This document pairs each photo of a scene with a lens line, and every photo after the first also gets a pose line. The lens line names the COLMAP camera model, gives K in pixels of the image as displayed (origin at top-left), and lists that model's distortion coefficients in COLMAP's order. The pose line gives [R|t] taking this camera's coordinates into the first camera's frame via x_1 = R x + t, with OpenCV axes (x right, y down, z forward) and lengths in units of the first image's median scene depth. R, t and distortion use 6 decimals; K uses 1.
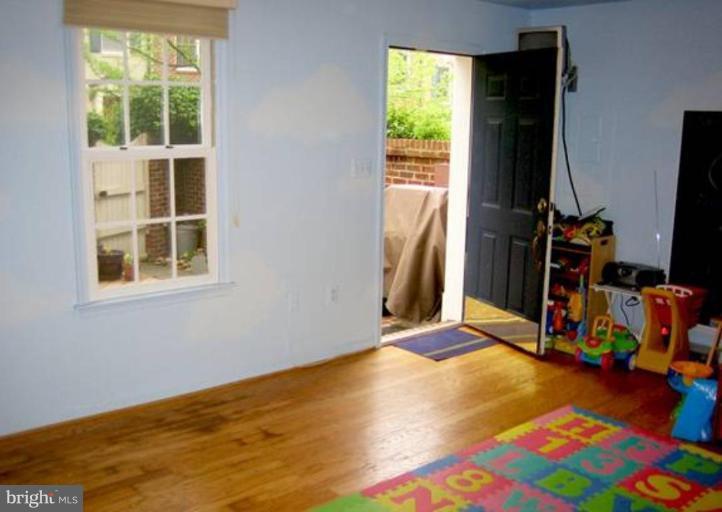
lens RADIAL K [[791.1, 0, 361.5], [0, 791.1, 254.7], [0, 0, 1]] dist [-0.003225, 0.000000]
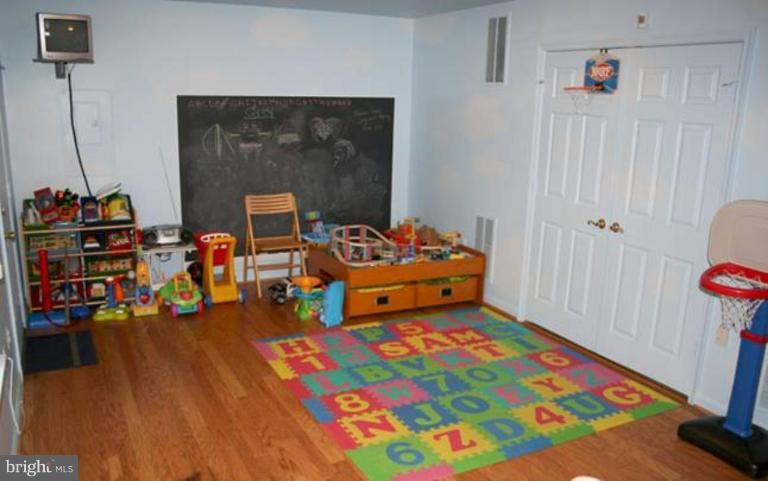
lens RADIAL K [[670.0, 0, 383.7], [0, 670.0, 244.4], [0, 0, 1]] dist [-0.003787, -0.000510]
pose [[0.258192, -0.234476, 0.937207, -0.713426], [0.157539, 0.967334, 0.198612, -0.149905], [-0.953162, 0.096367, 0.286697, 0.544507]]
